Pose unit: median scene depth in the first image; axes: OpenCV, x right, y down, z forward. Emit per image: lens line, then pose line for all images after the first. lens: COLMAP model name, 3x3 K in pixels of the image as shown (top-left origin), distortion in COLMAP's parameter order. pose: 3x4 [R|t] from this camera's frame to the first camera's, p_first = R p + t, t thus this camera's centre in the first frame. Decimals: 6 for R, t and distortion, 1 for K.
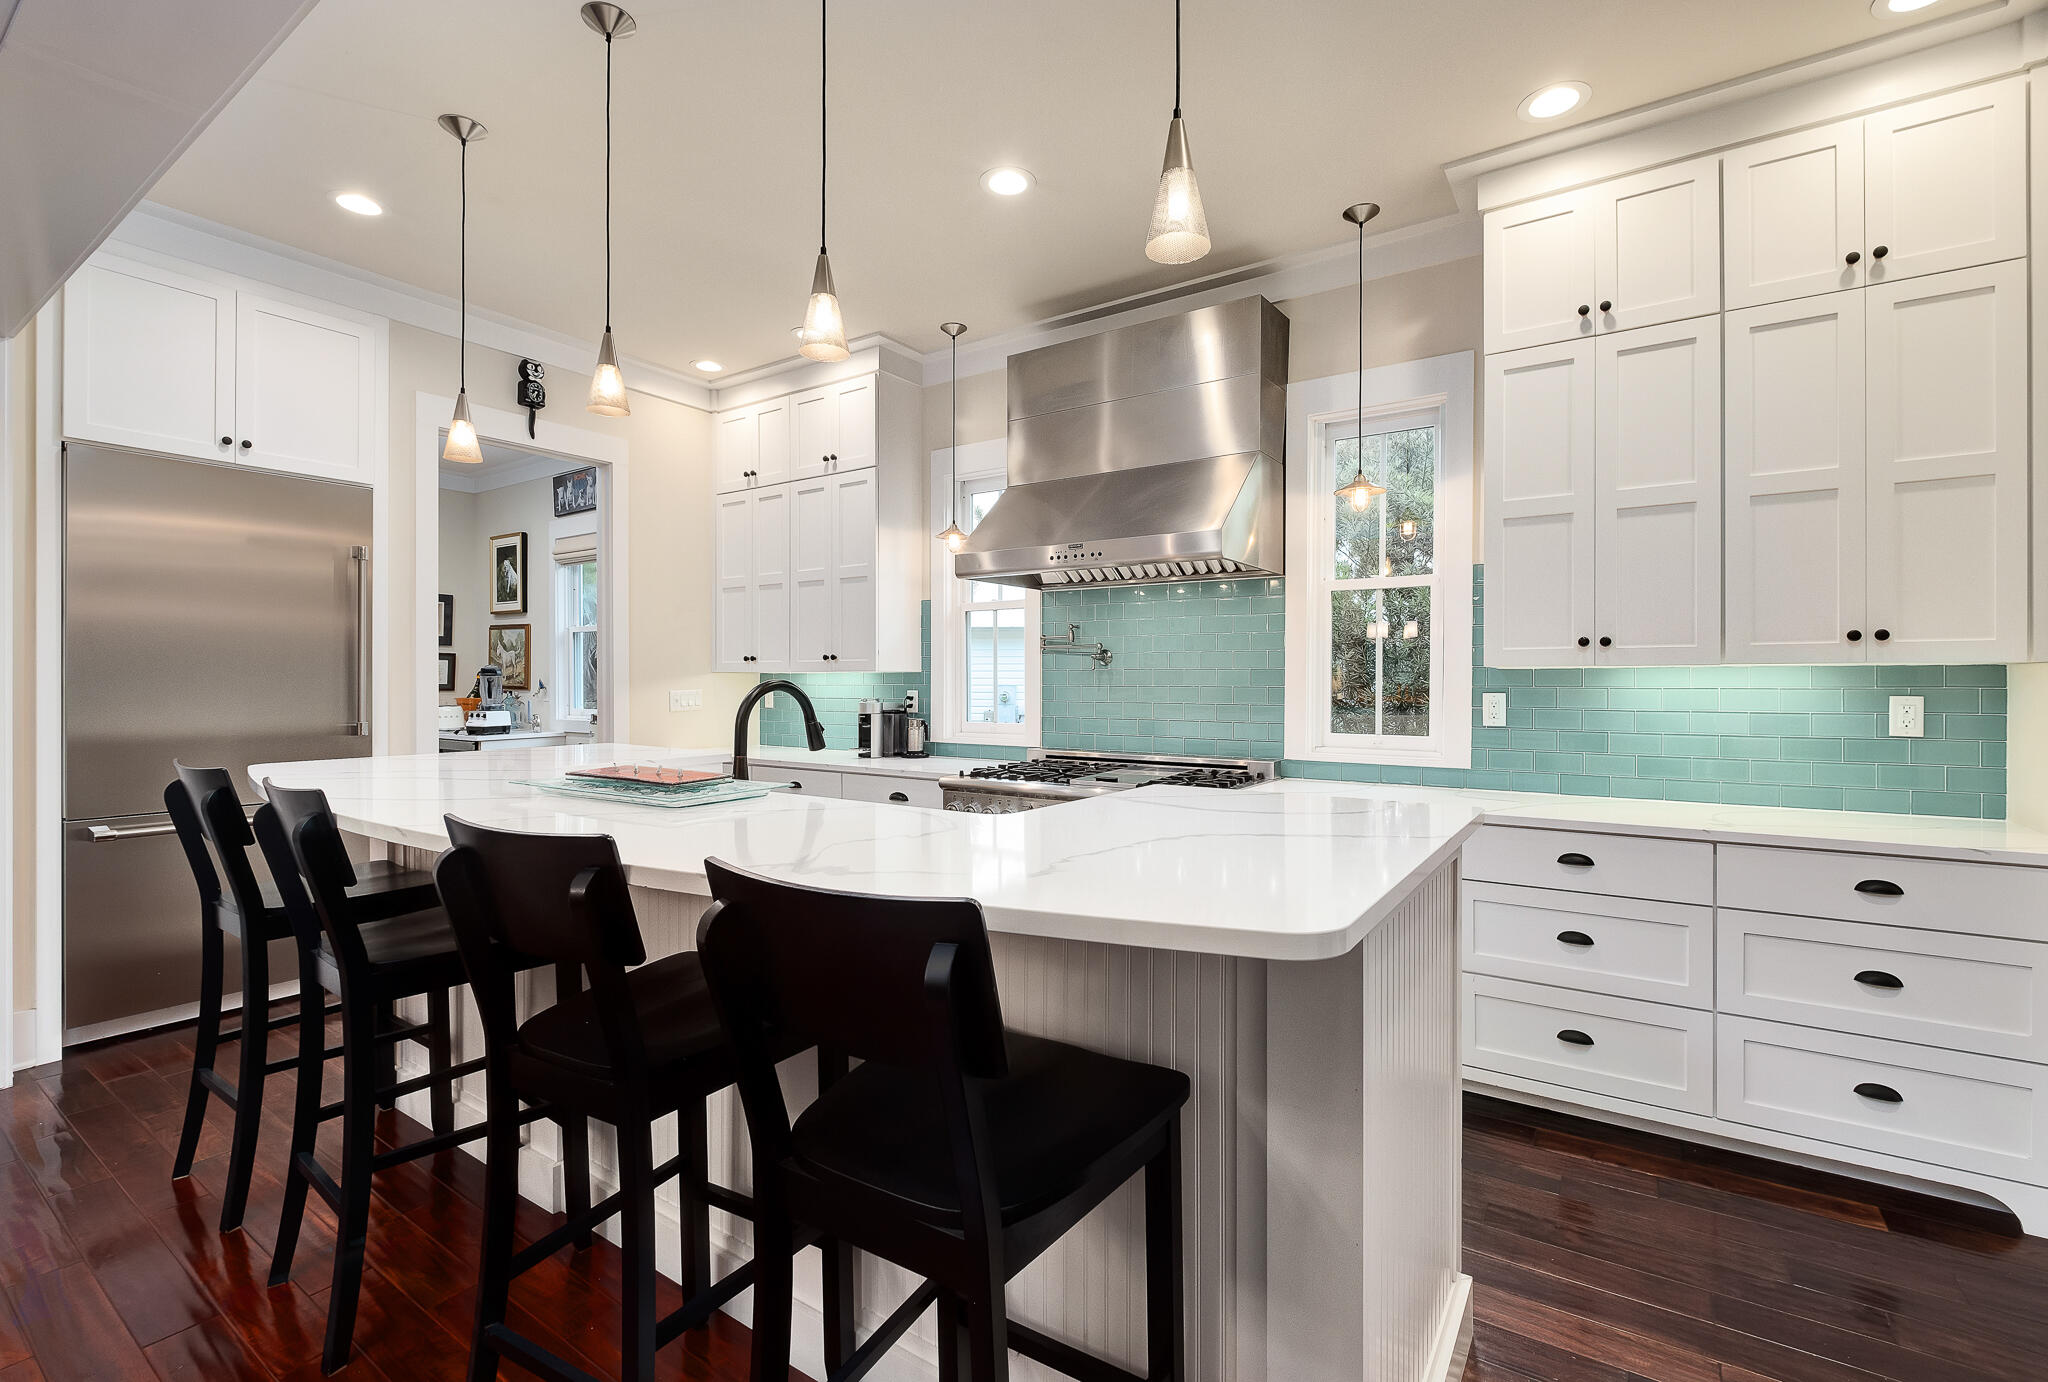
lens RADIAL K [[909.5, 0, 1024.7], [0, 909.5, 682.6], [0, 0, 1]] dist [0.000793, -0.002508]
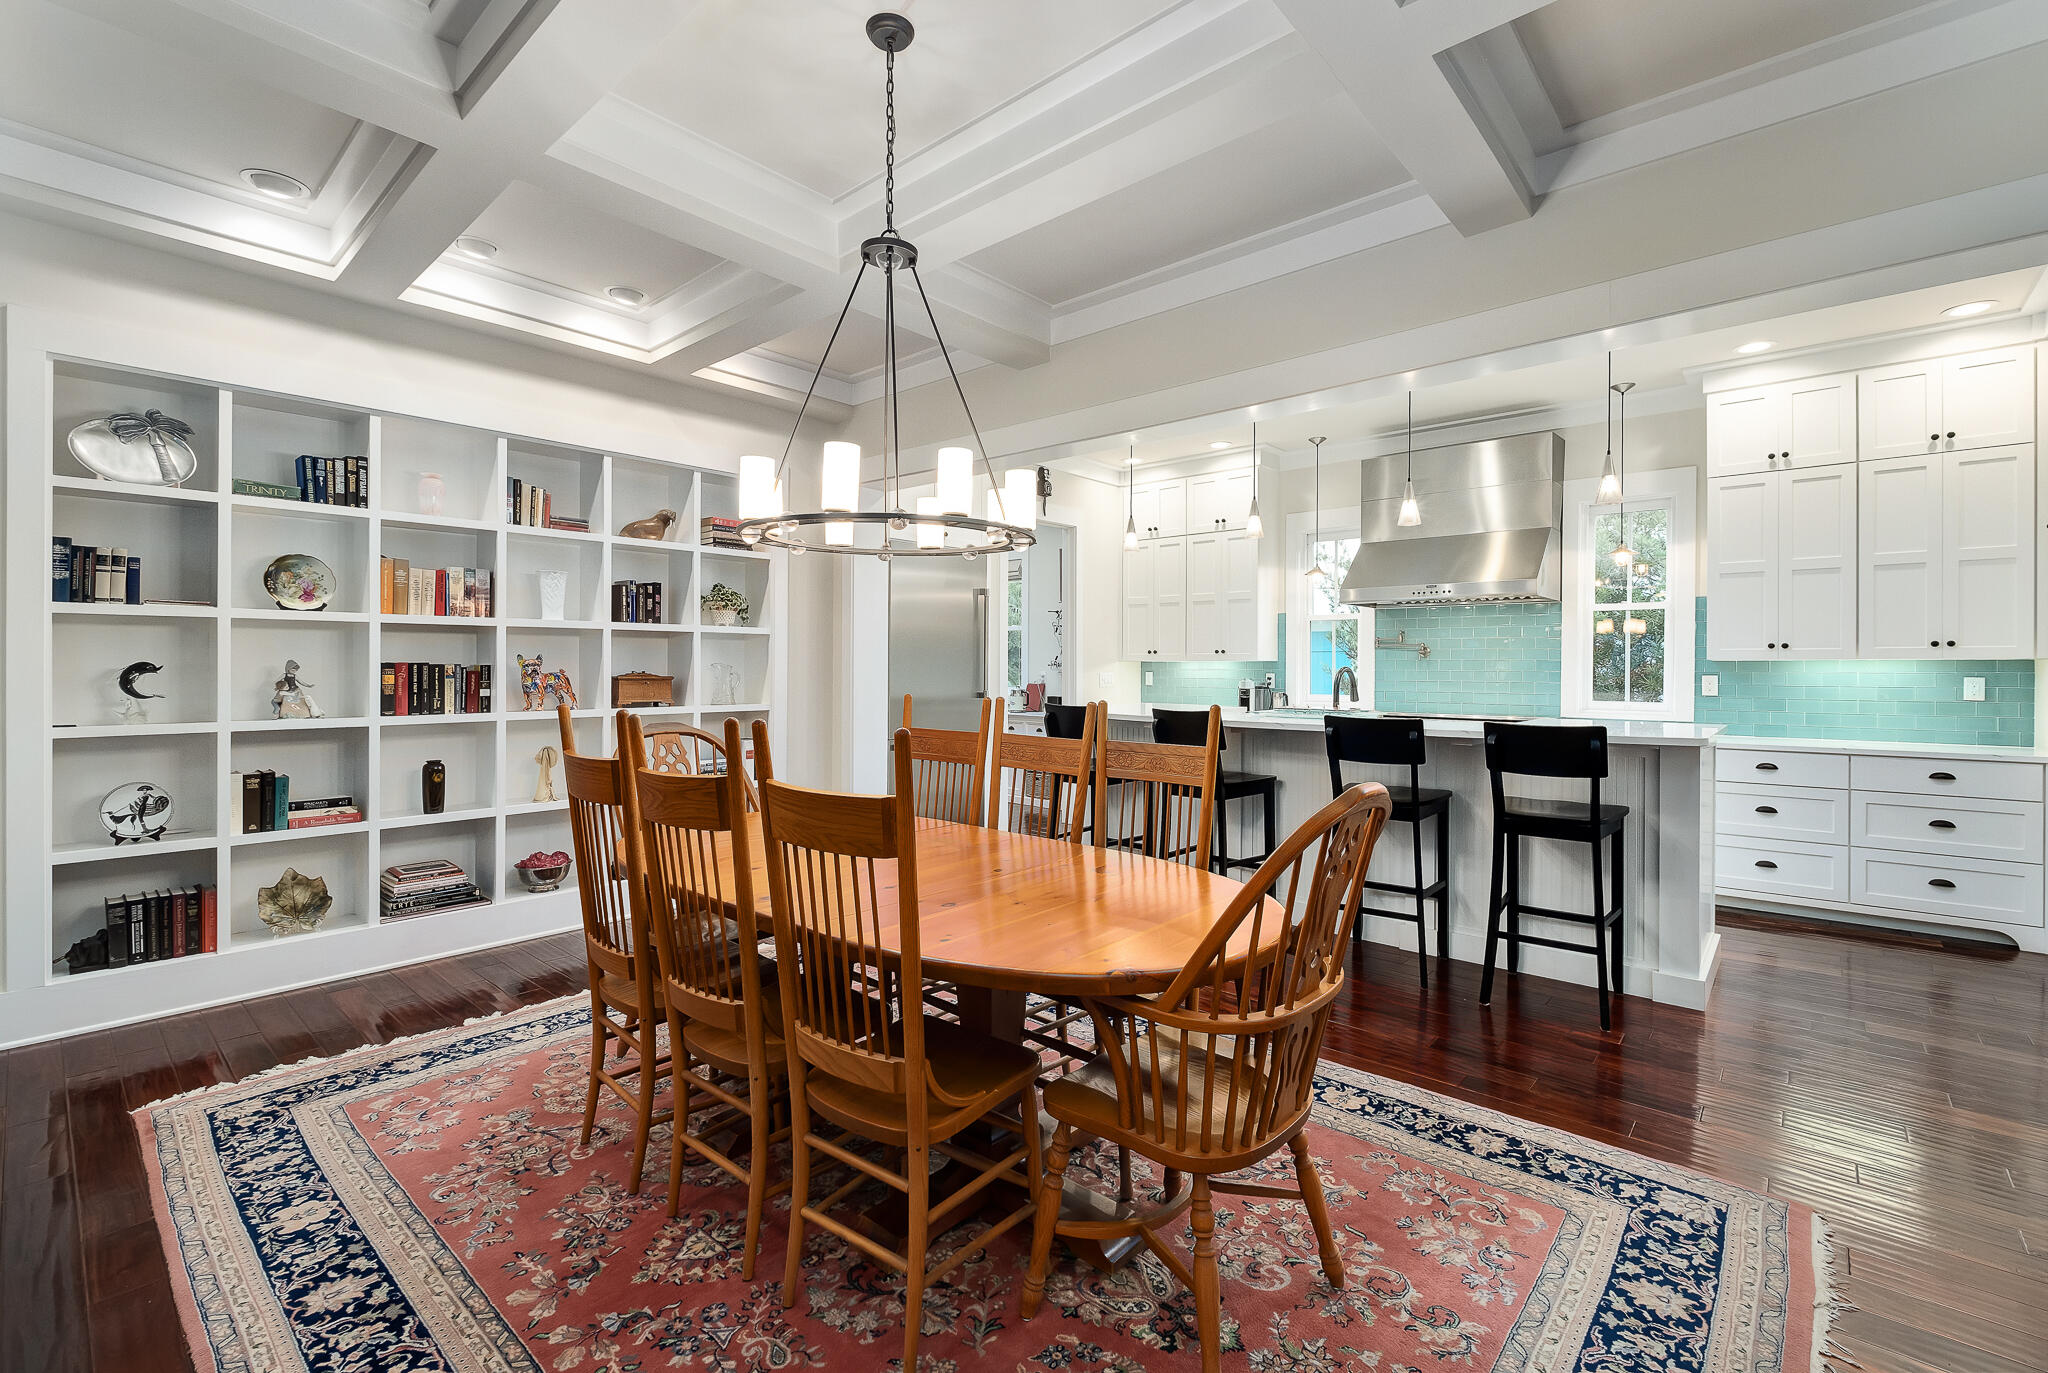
lens RADIAL K [[909.5, 0, 1007.4], [0, 909.5, 667.8], [0, 0, 1]] dist [0.000793, -0.002508]
pose [[0.990930, 0.002699, -0.134349, -0.496779], [-0.002837, 0.999996, -0.000841, 0.002389], [0.134346, 0.001214, 0.990934, -0.762011]]
